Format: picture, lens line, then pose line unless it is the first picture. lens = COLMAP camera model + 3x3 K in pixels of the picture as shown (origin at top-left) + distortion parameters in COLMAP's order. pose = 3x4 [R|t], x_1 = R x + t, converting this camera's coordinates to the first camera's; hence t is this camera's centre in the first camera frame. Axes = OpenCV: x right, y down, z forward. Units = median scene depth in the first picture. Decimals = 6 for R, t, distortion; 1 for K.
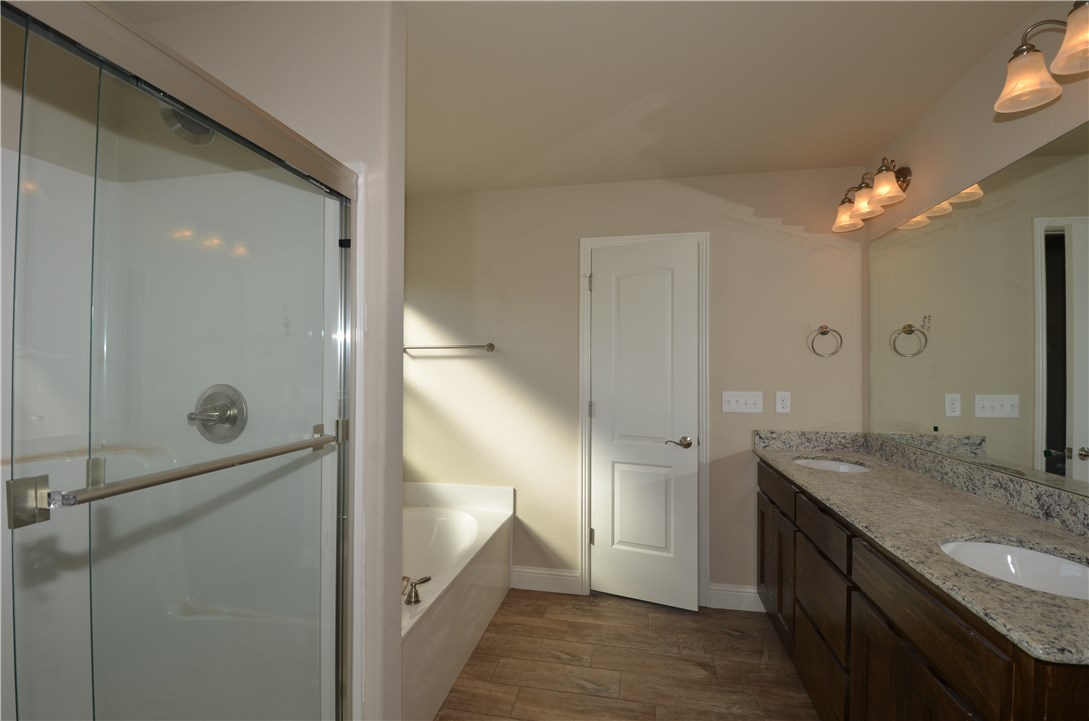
lens RADIAL K [[494.2, 0, 545.5], [0, 494.2, 365.2], [0, 0, 1]] dist [0.002362, -0.015963]
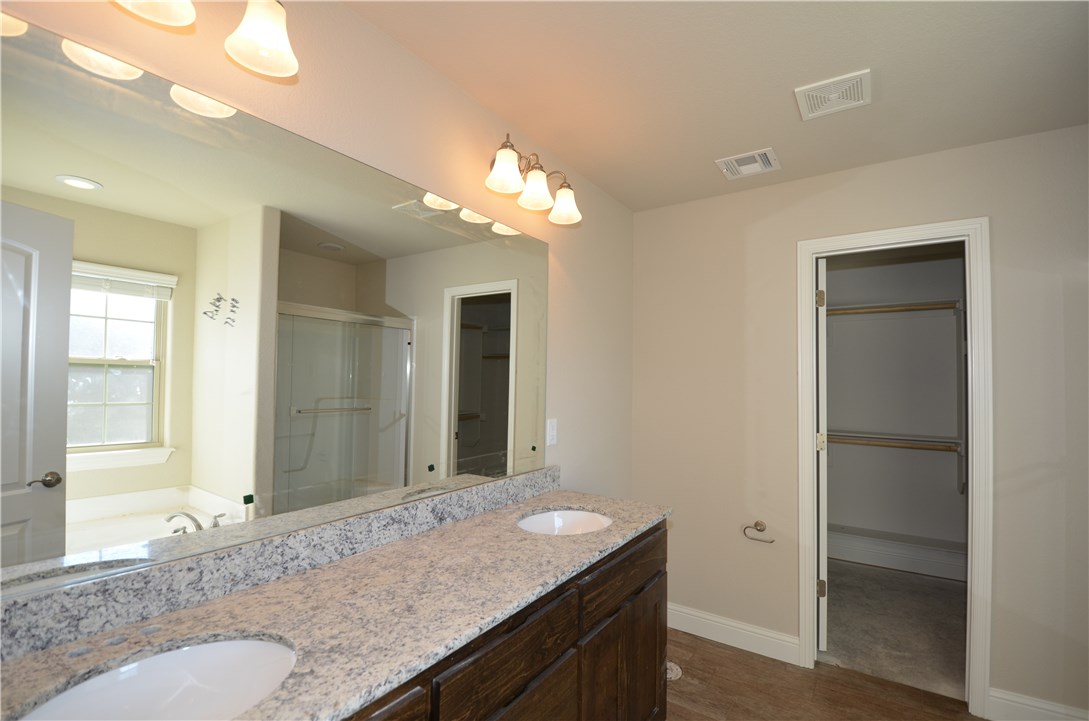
lens RADIAL K [[494.2, 0, 545.5], [0, 494.2, 365.2], [0, 0, 1]] dist [0.002362, -0.015963]
pose [[-0.910754, 0.010623, 0.412813, 0.302503], [-0.004073, 0.999389, -0.034705, -0.011023], [-0.412930, -0.033289, -0.910154, 1.760637]]
